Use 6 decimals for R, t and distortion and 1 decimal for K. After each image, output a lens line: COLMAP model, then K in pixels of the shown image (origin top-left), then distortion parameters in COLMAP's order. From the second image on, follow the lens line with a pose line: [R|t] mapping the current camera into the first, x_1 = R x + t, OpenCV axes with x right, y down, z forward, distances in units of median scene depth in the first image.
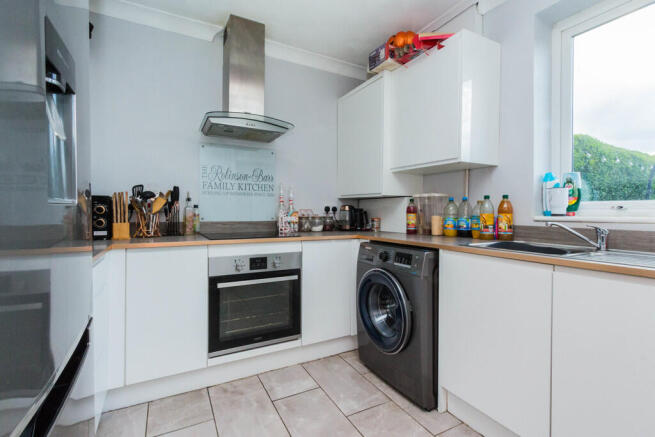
lens RADIAL K [[291.5, 0, 325.3], [0, 291.5, 220.0], [0, 0, 1]] dist [0.005690, 0.000178]
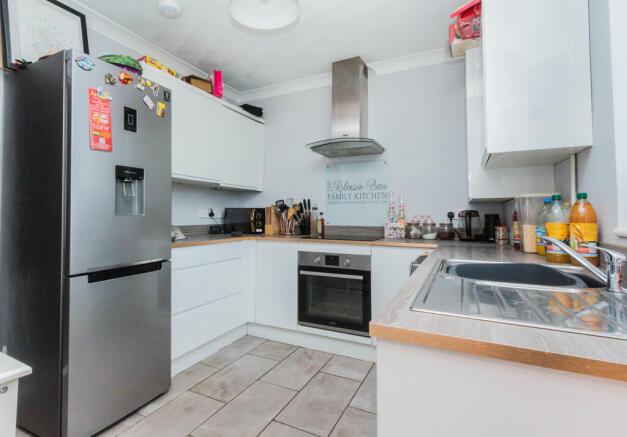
lens RADIAL K [[324.8, 0, 309.6], [0, 324.8, 213.2], [0, 0, 1]] dist [-0.004673, -0.000394]
pose [[0.590324, -0.006317, -0.807141, 0.703558], [-0.024988, 0.999347, -0.026097, -0.008867], [0.806779, 0.035575, 0.589781, 0.103334]]
